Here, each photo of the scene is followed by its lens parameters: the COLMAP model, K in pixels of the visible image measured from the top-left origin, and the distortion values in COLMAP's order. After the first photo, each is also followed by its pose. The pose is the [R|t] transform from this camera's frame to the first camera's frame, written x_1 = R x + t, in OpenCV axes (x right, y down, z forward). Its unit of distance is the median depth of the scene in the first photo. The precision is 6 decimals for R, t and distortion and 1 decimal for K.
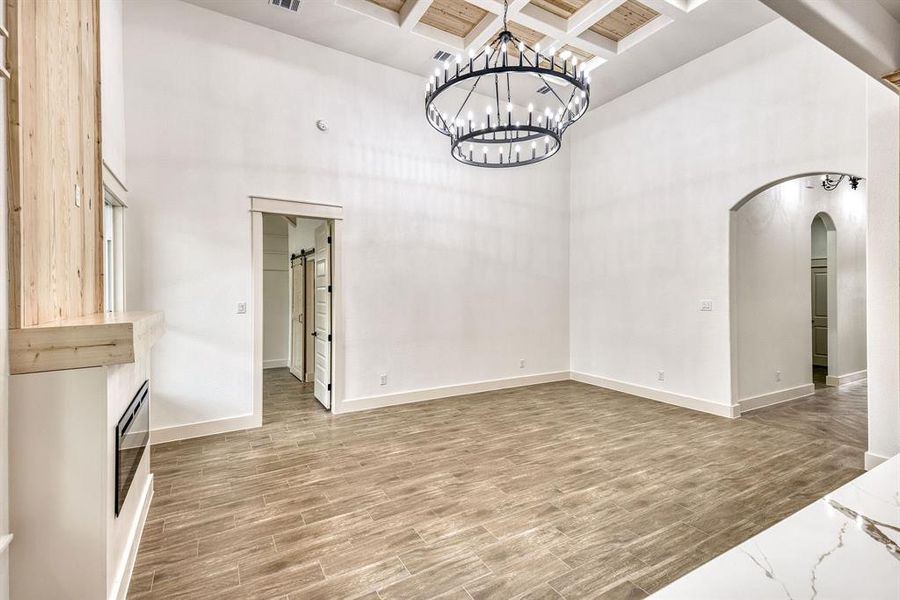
lens RADIAL K [[405.1, 0, 433.4], [0, 405.1, 293.7], [0, 0, 1]] dist [0.040560, -0.000289]
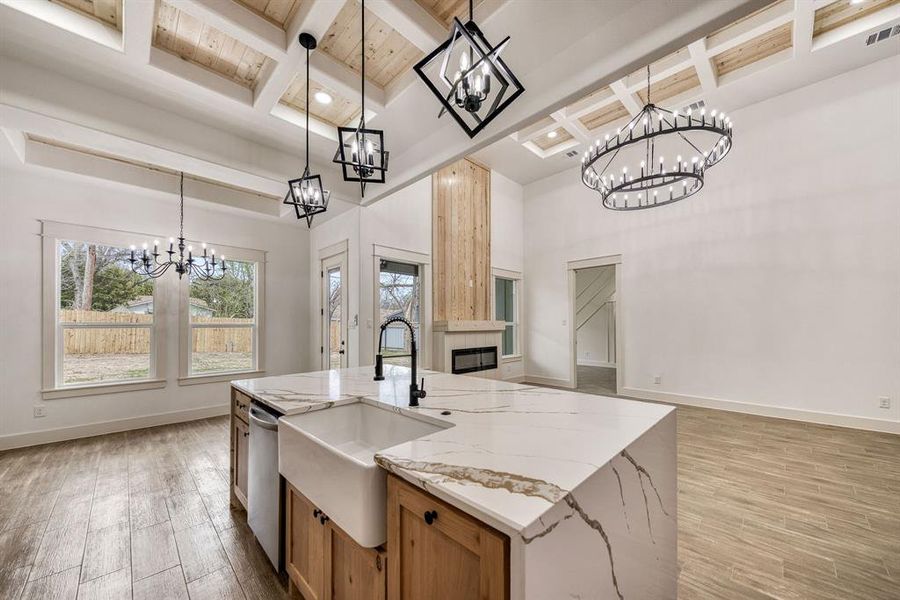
lens RADIAL K [[325.7, 0, 451.3], [0, 325.7, 321.4], [0, 0, 1]] dist [-0.018425, -0.000359]
pose [[0.264187, 0.001736, -0.964470, 0.915119], [0.004294, 0.999986, 0.002976, 0.028220], [0.964462, -0.004928, 0.264176, 0.118920]]
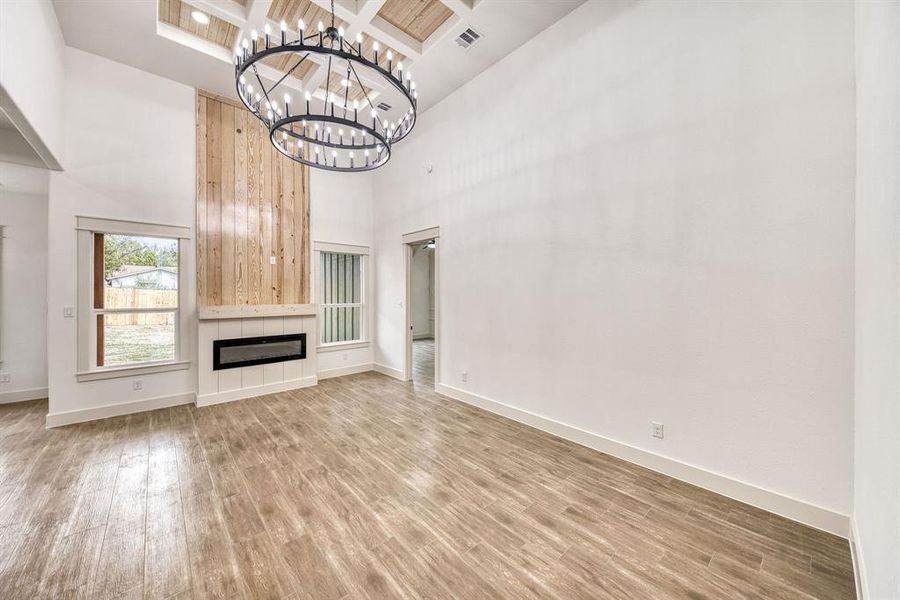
lens RADIAL K [[326.0, 0, 470.4], [0, 326.0, 294.2], [0, 0, 1]] dist [0.001018, -0.000153]
pose [[0.243989, 0.013644, -0.969682, 0.937699], [0.000422, 0.999899, 0.014175, -0.026127], [0.969778, -0.003868, 0.243958, 1.049549]]
